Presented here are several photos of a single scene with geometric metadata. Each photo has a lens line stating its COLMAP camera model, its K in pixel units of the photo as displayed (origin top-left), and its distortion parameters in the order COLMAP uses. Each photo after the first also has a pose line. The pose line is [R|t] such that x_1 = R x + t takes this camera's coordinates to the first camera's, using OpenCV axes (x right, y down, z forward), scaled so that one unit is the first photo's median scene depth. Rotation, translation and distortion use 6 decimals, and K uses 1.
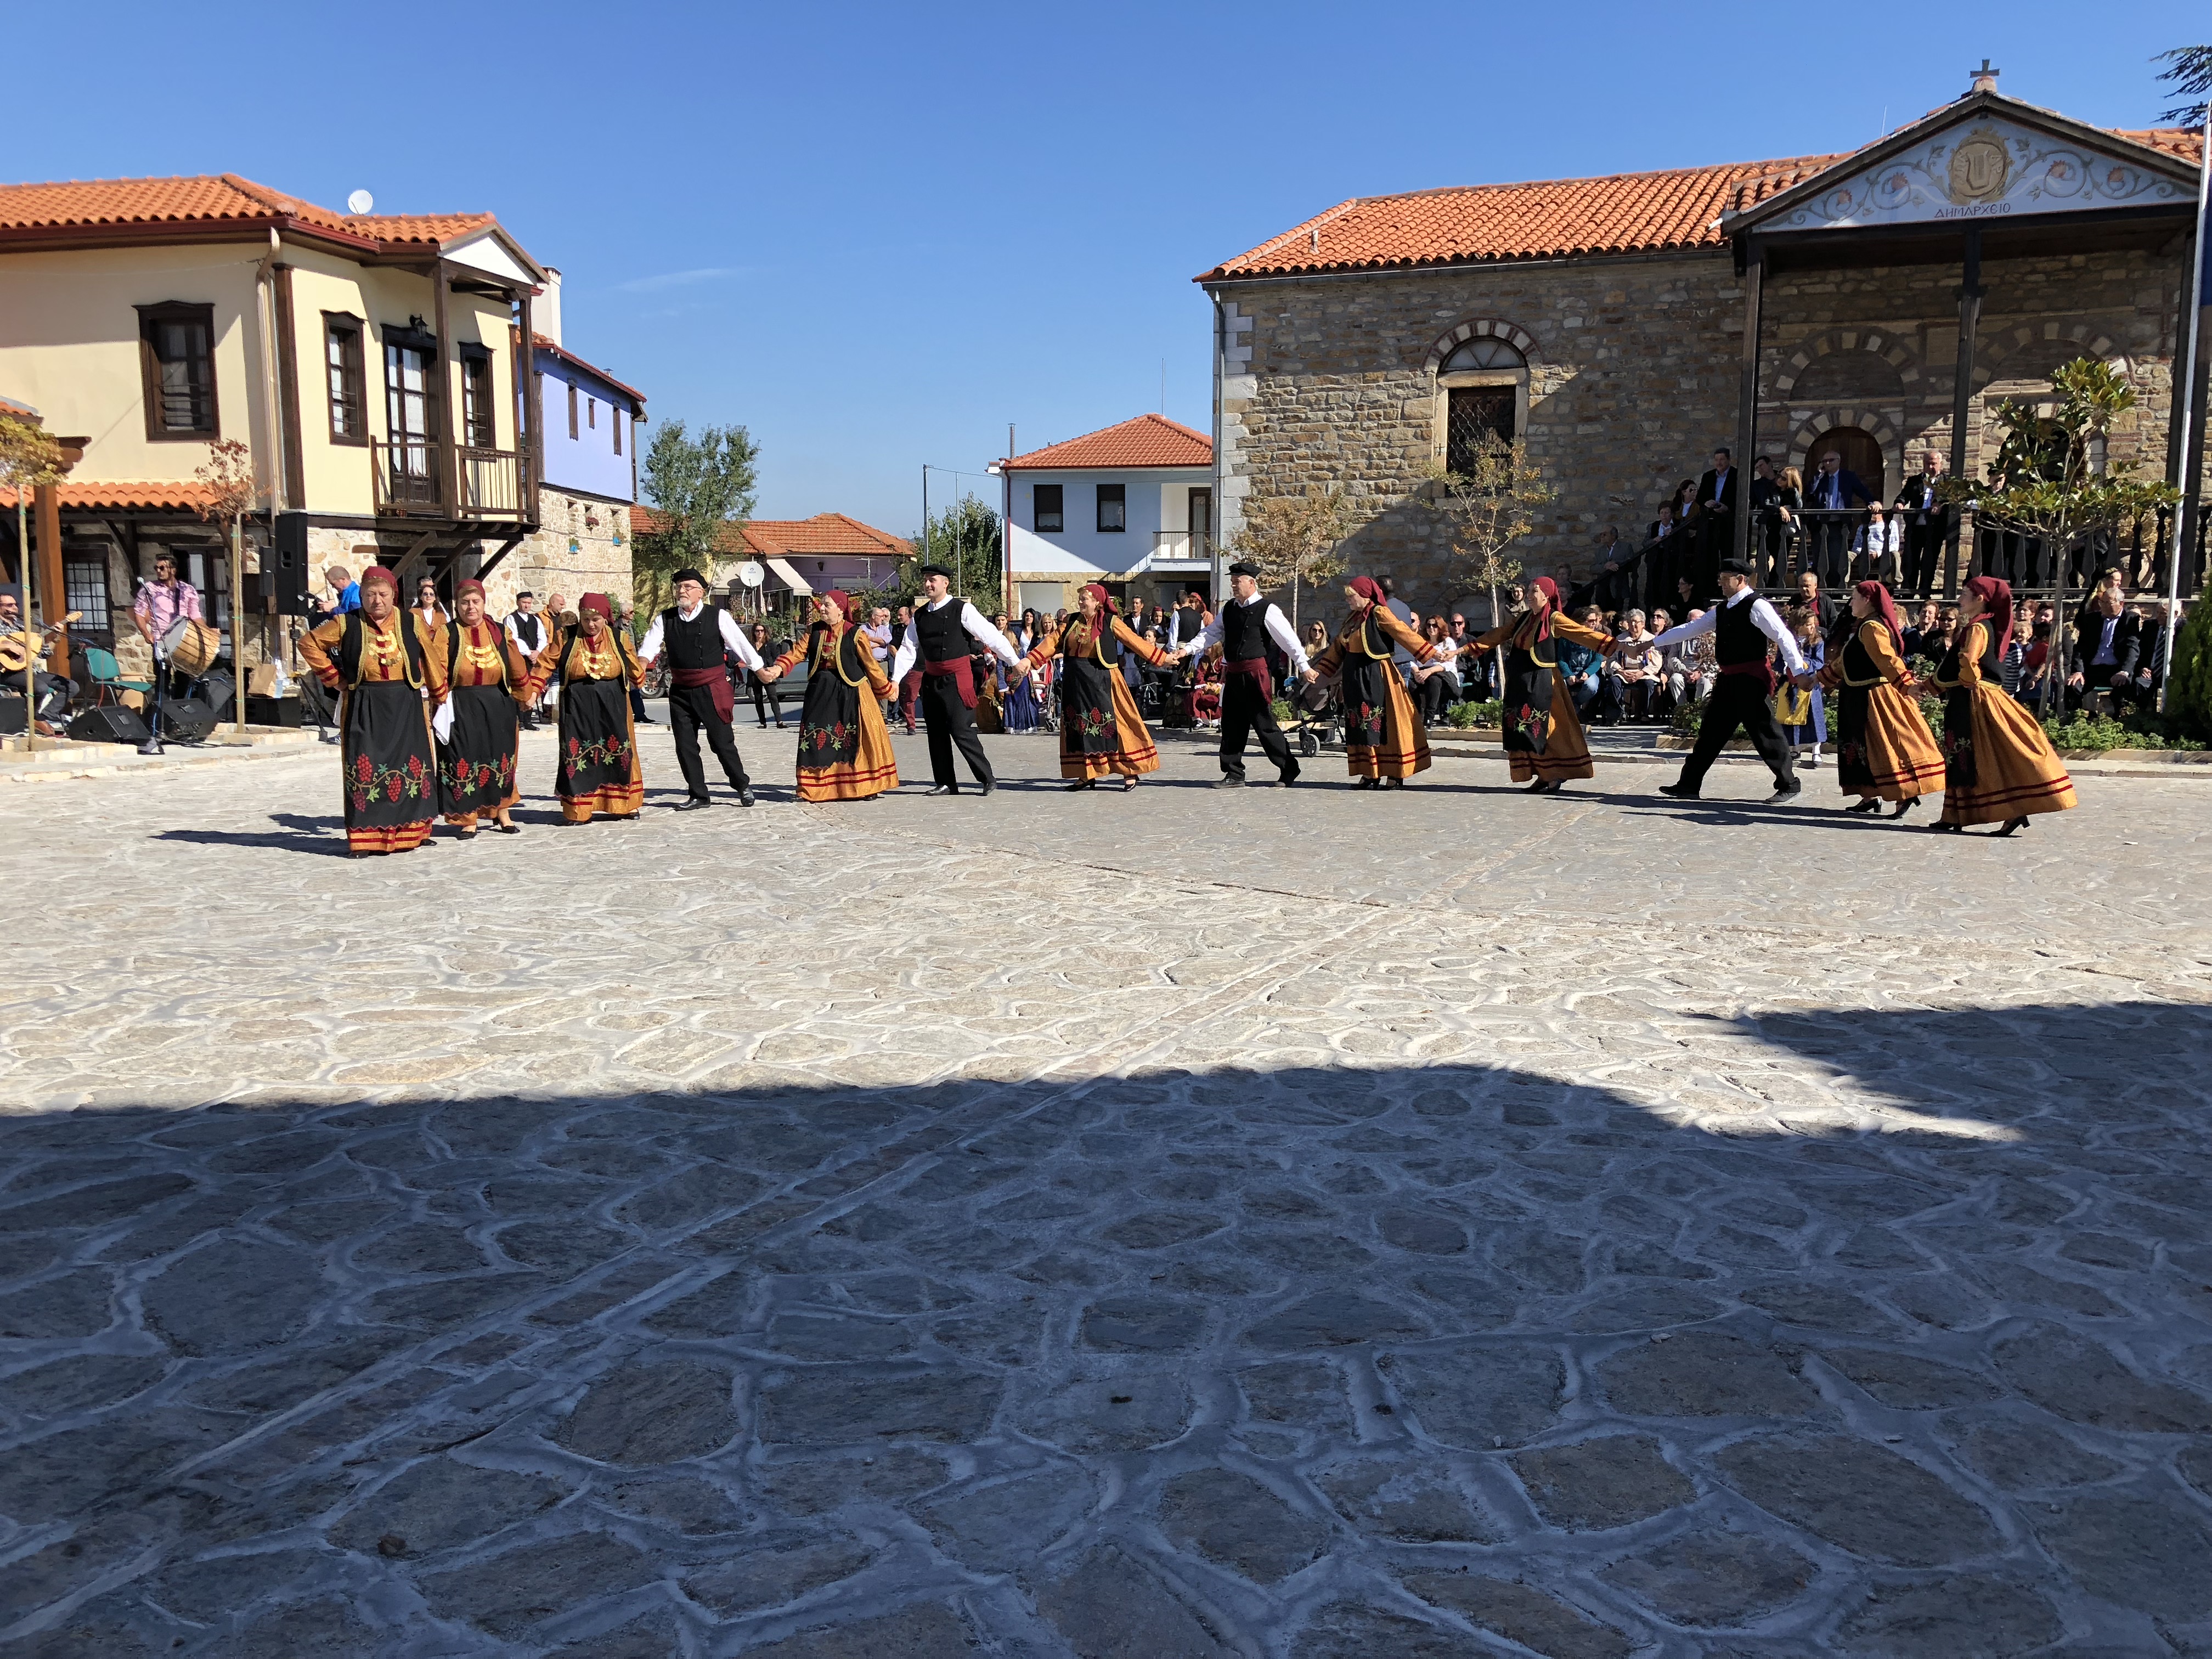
lens RADIAL K [[1840.1, 0, 1129.1], [0, 1840.1, 826.7], [0, 0, 1]] dist [0.009662, 0.001780]
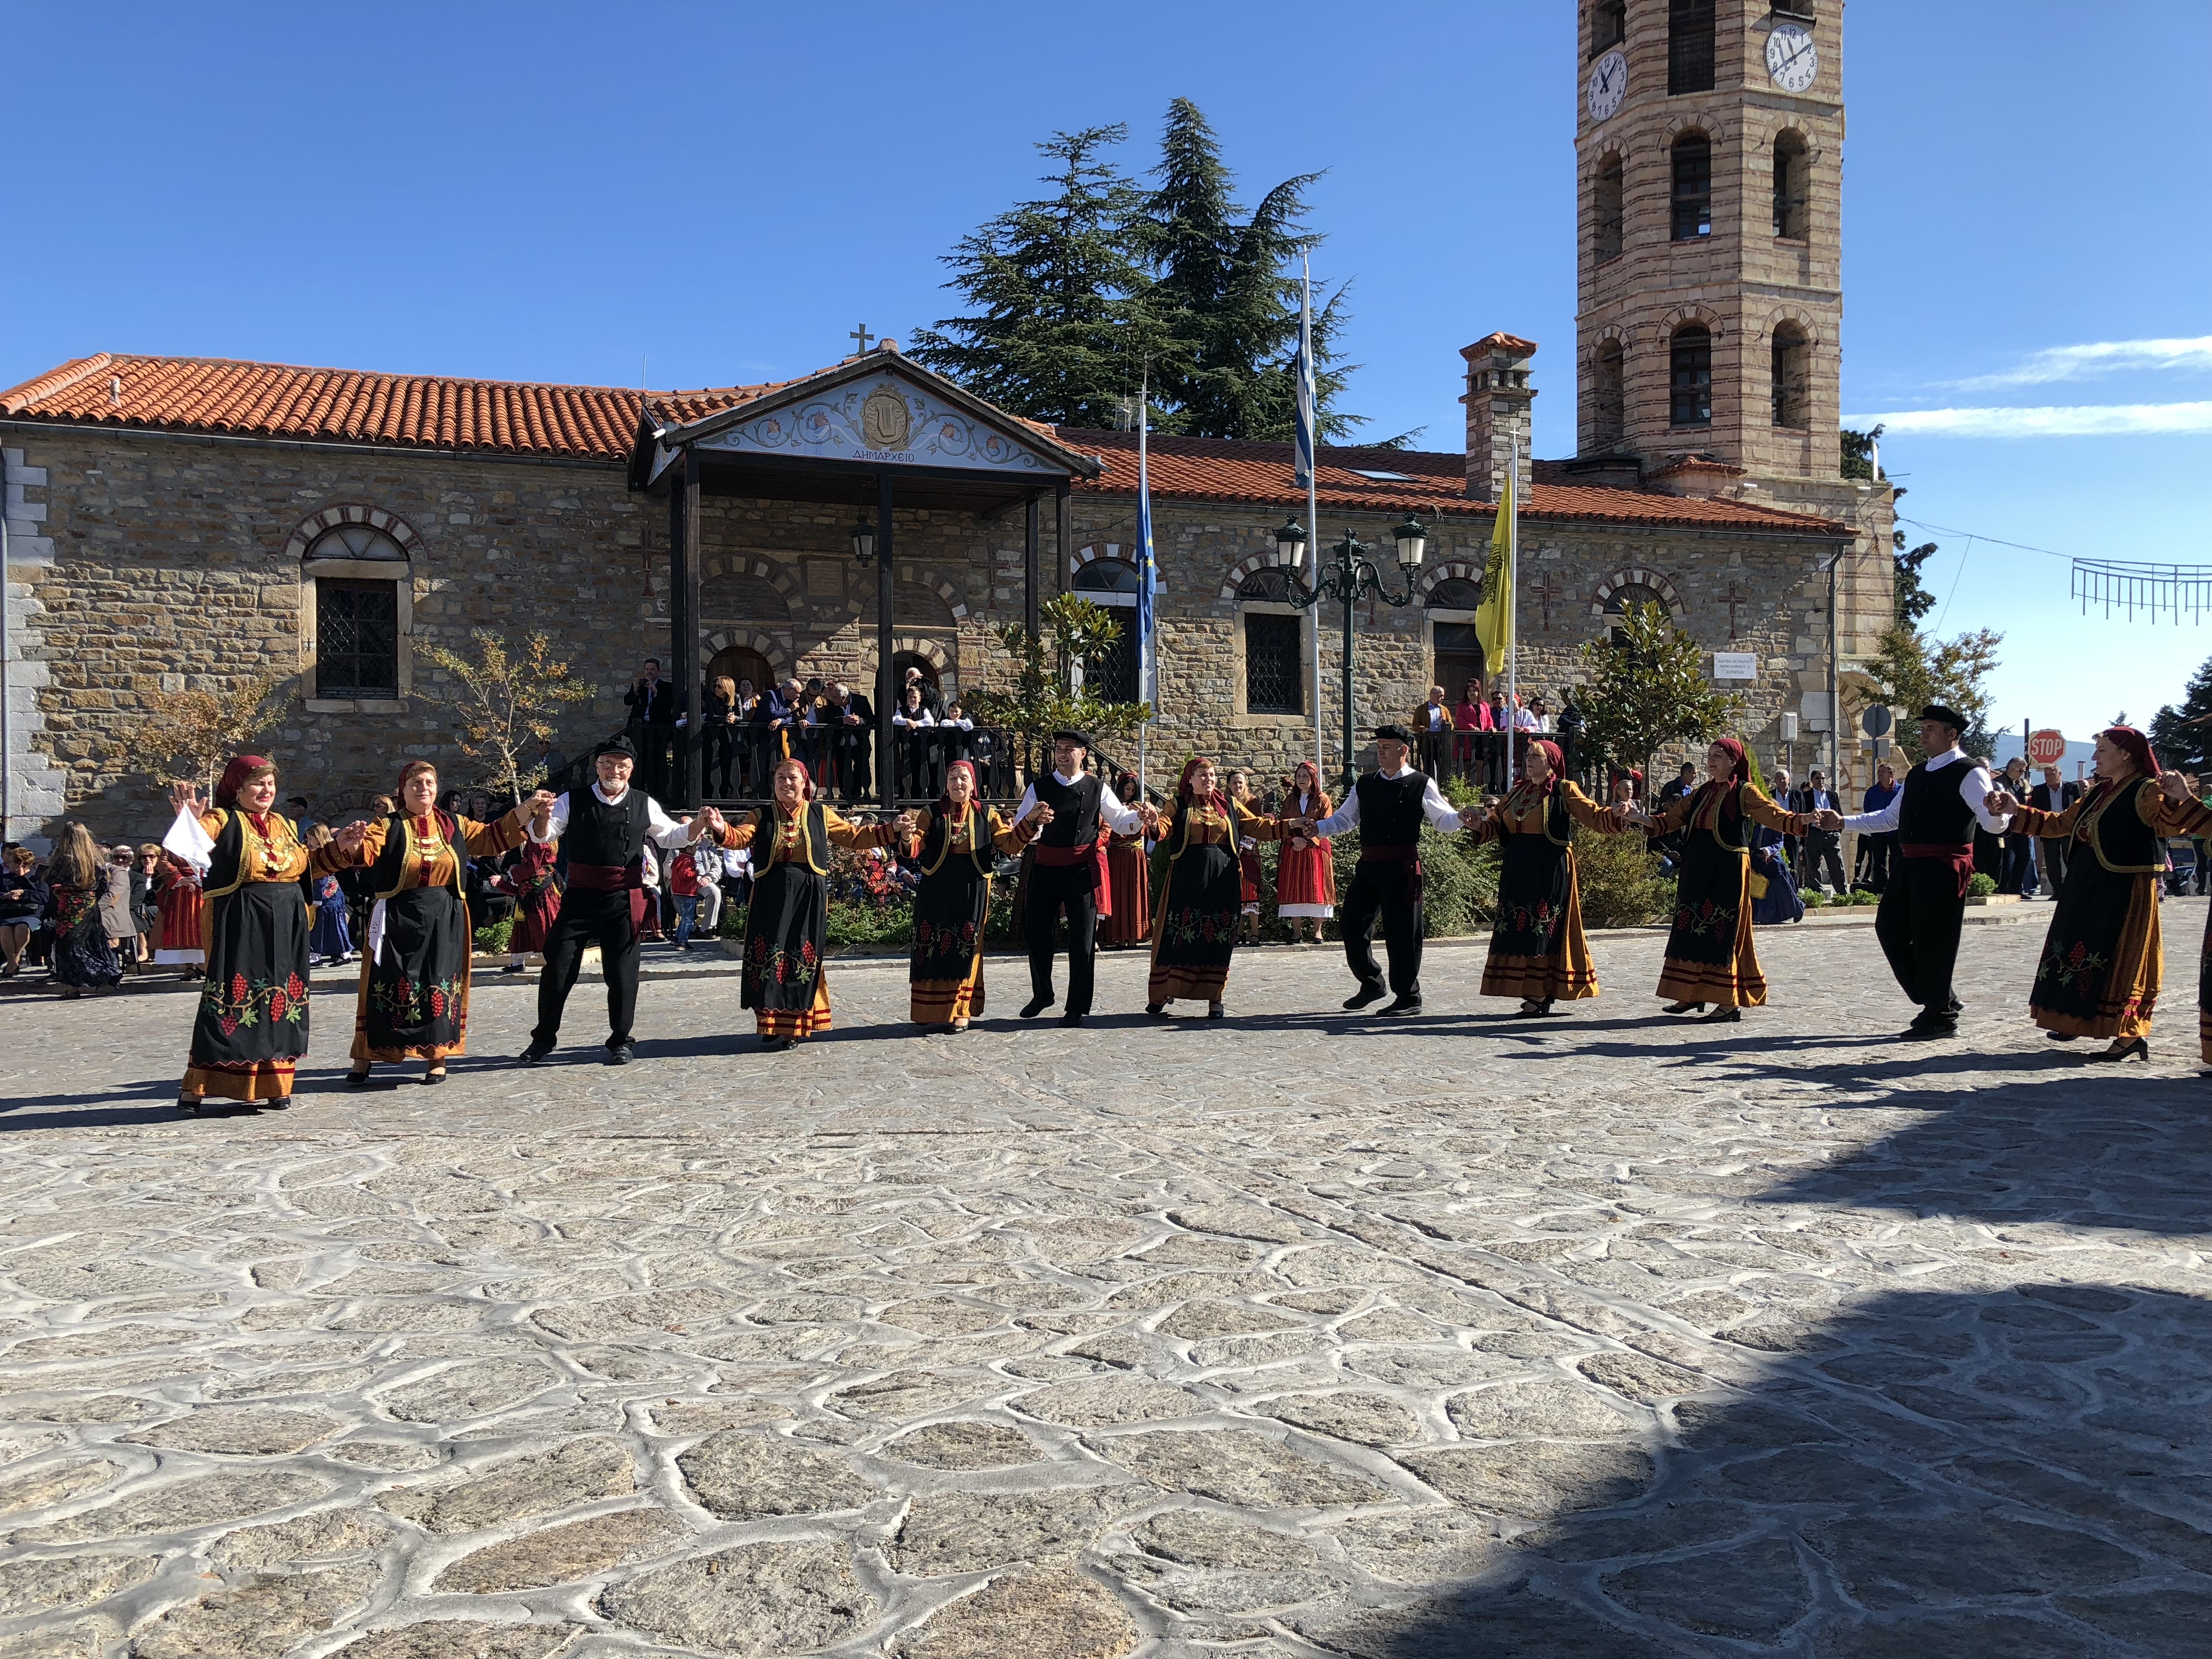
lens RADIAL K [[1803.2, 0, 1104.1], [0, 1803.2, 857.5], [0, 0, 1]] dist [0.011852, 0.004767]
pose [[0.733704, -0.018535, 0.679216, -0.151769], [0.091920, 0.993146, -0.072193, -0.007225], [-0.673223, 0.115401, 0.730379, 0.136457]]
